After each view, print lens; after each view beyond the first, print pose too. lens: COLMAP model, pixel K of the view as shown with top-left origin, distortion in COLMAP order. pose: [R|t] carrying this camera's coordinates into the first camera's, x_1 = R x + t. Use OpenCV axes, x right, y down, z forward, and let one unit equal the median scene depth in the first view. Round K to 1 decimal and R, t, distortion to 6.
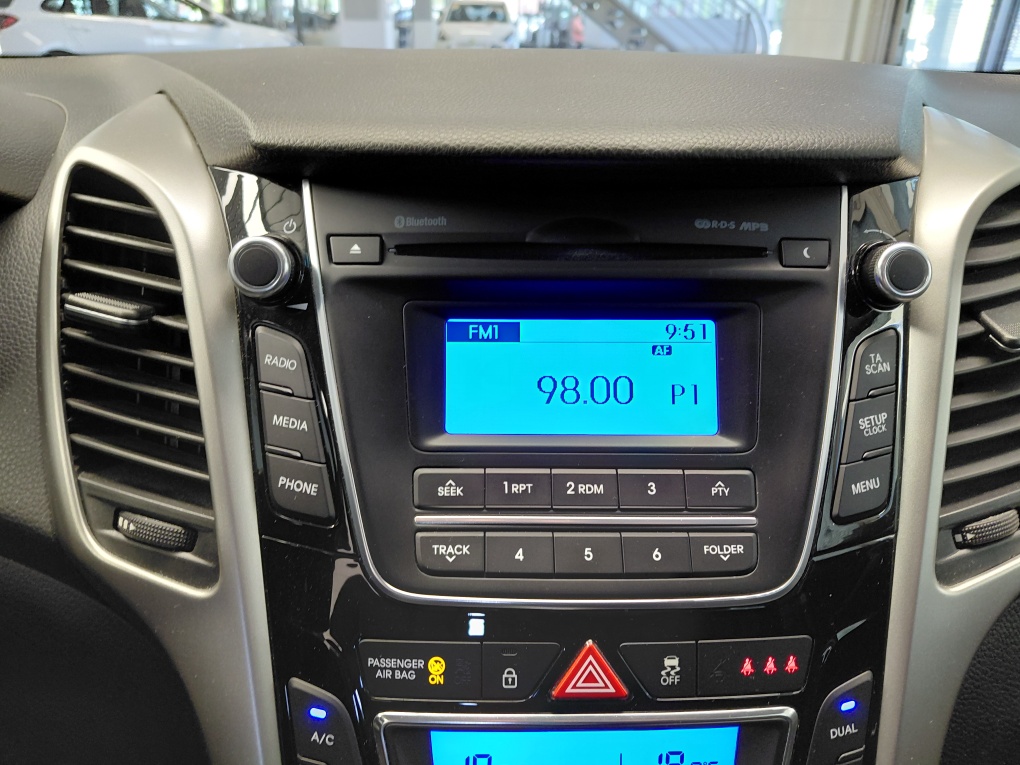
lens RADIAL K [[792.7, 0, 510.0], [0, 792.7, 382.5], [0, 0, 1]] dist [0.085051, -0.247713]
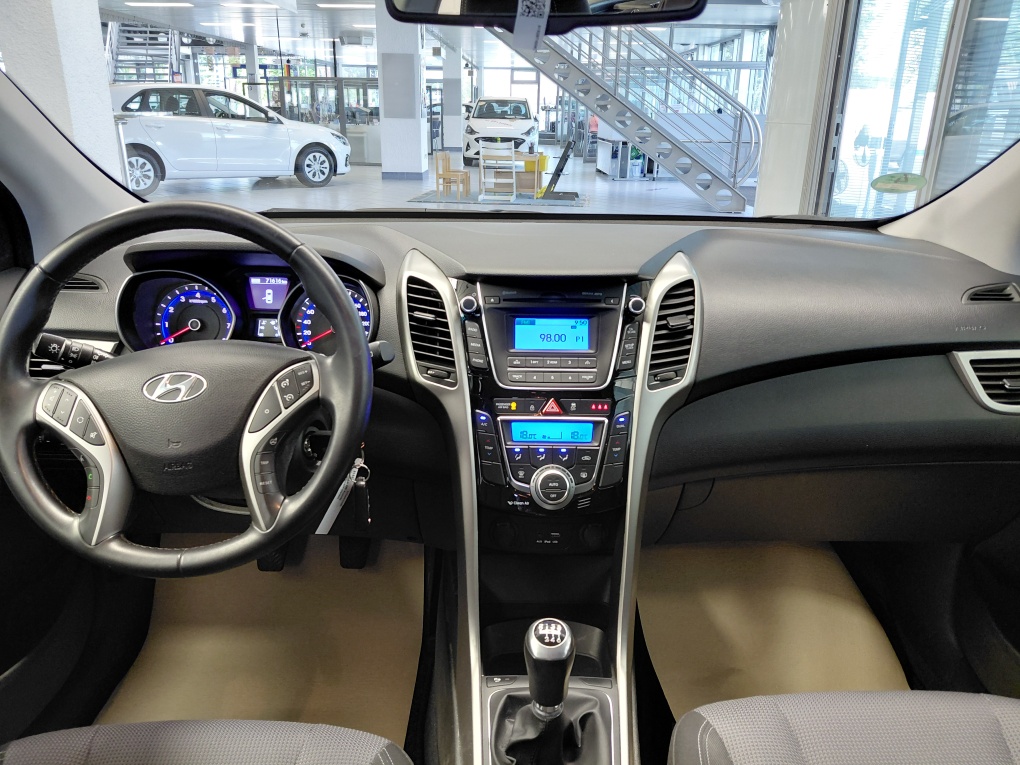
lens RADIAL K [[758.9, 0, 513.4], [0, 758.9, 375.4], [0, 0, 1]] dist [0.107962, -0.209632]
pose [[0.999770, 0.003300, -0.021174, -0.013543], [-0.005211, 0.995853, -0.090828, 0.516793], [0.020786, 0.090917, 0.995642, -2.564539]]
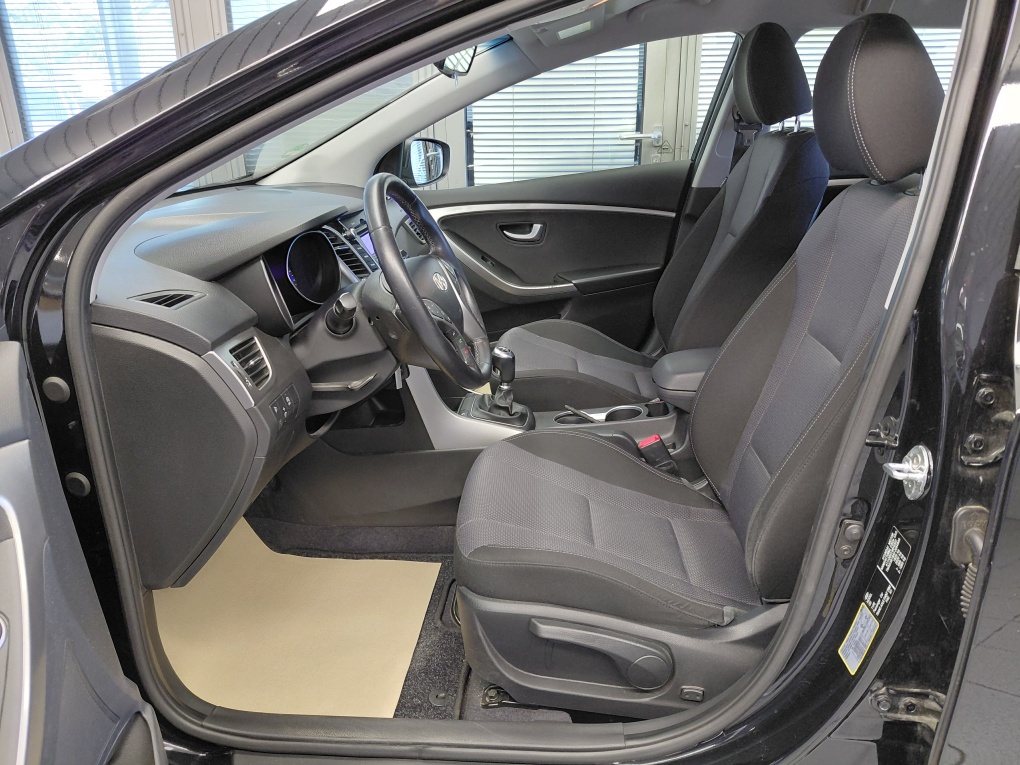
lens RADIAL K [[758.9, 0, 513.4], [0, 758.9, 375.4], [0, 0, 1]] dist [0.107962, -0.209632]
pose [[0.105665, -0.351976, 0.930026, -6.352459], [0.414695, 0.865650, 0.280497, -0.402671], [-0.903805, 0.356038, 0.237431, -0.964118]]
